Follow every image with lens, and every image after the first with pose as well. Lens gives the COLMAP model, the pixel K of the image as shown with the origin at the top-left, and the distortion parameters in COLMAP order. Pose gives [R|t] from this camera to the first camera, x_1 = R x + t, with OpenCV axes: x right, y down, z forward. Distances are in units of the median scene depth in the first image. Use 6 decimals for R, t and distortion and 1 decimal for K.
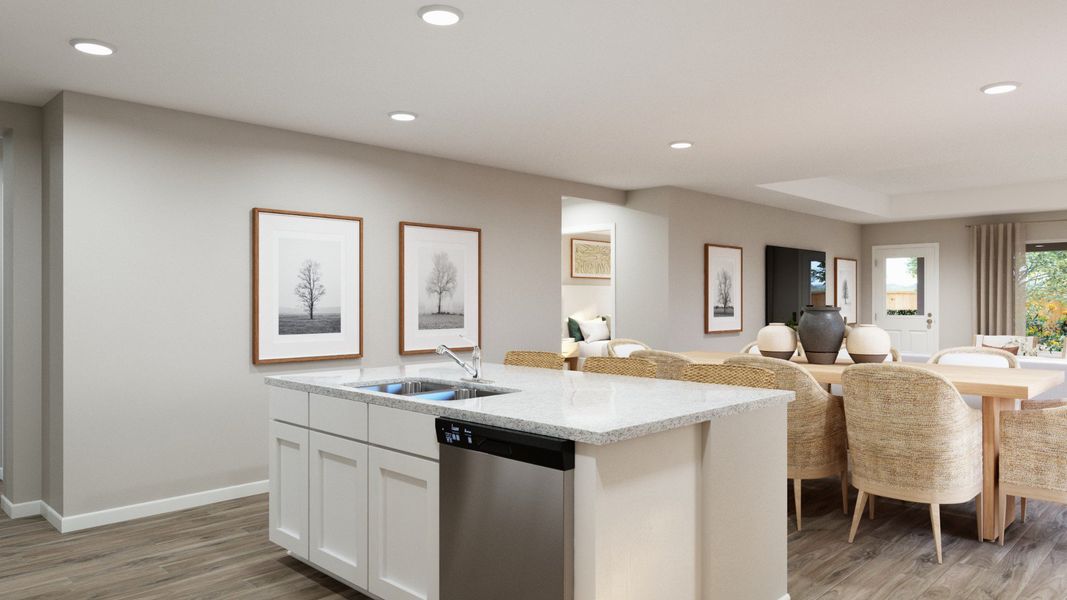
lens RADIAL K [[718.1, 0, 524.4], [0, 718.1, 301.6], [0, 0, 1]] dist [-0.007633, -0.003292]
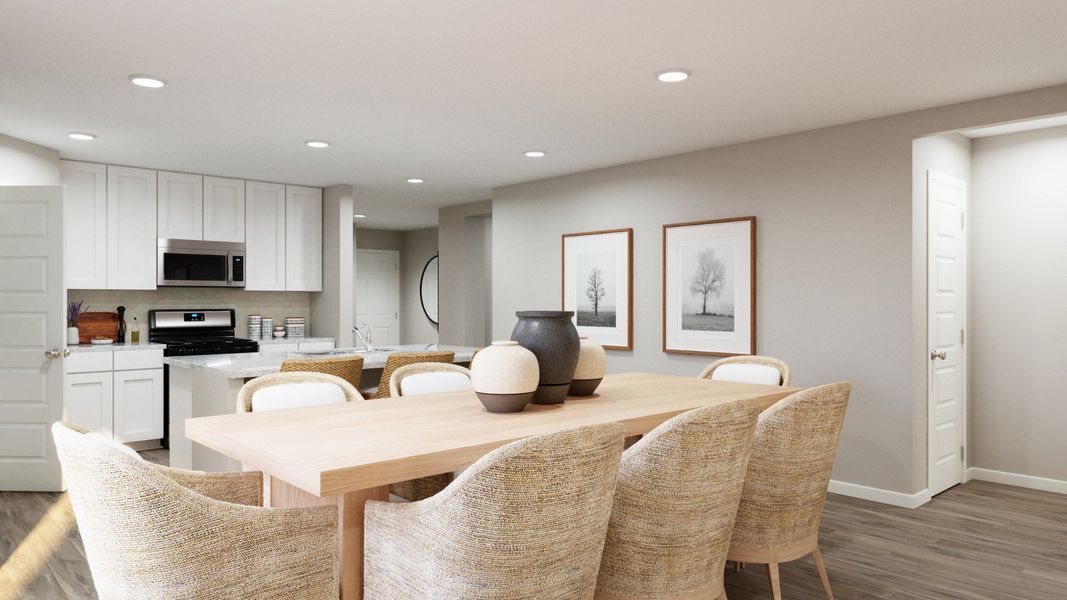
lens RADIAL K [[718.1, 0, 529.9], [0, 718.1, 300.0], [0, 0, 1]] dist [-0.007633, -0.003292]
pose [[-0.054367, -0.004608, -0.998510, 0.837864], [-0.008117, 0.999958, -0.004173, 0.003643], [0.998488, 0.007878, -0.054402, 0.819780]]
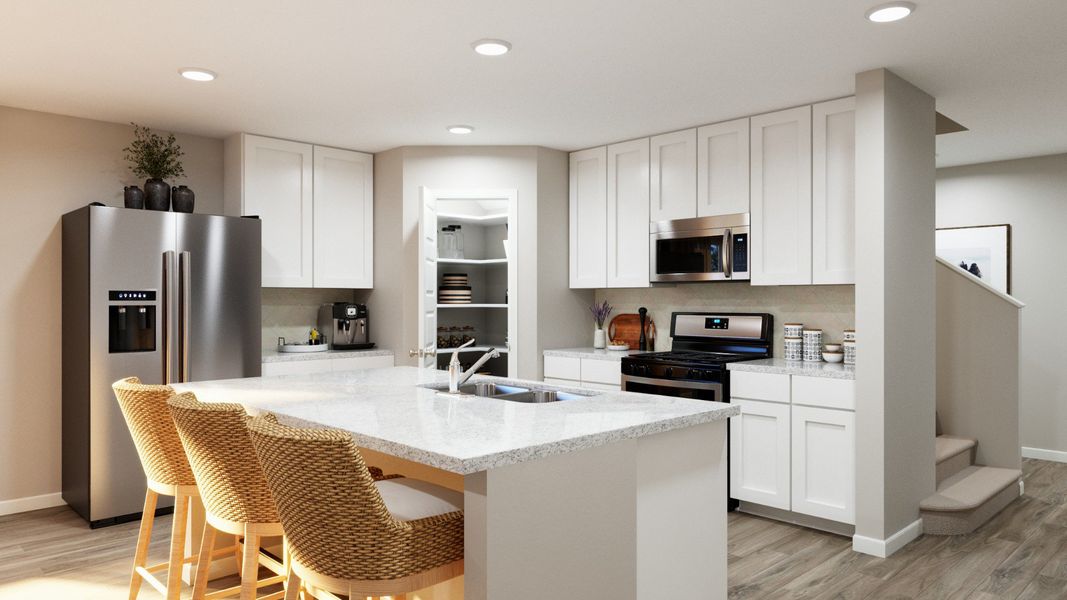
lens RADIAL K [[718.1, 0, 533.9], [0, 718.1, 302.5], [0, 0, 1]] dist [-0.007633, -0.003292]
pose [[-0.999929, -0.007113, 0.009574, -0.081262], [-0.007002, 0.999909, 0.011561, -0.002064], [-0.009655, 0.011493, -0.999887, 1.058859]]
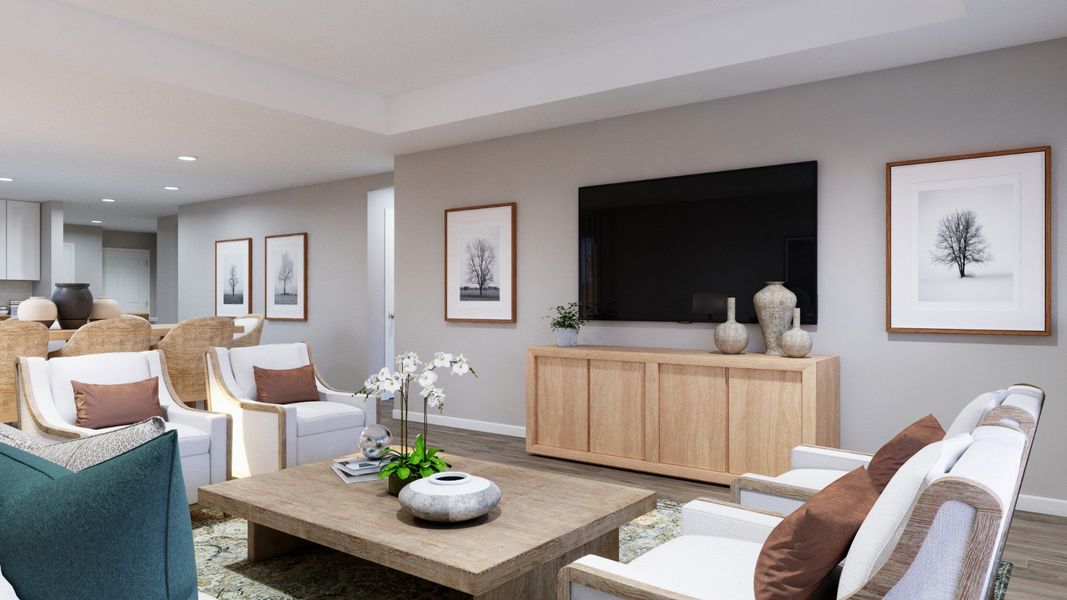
lens RADIAL K [[718.1, 0, 528.0], [0, 718.1, 303.7], [0, 0, 1]] dist [-0.007633, -0.003292]
pose [[0.131897, 0.001159, -0.991263, 1.410701], [-0.006964, 0.999976, 0.000243, 0.032390], [0.991239, 0.006871, 0.131902, 1.299907]]
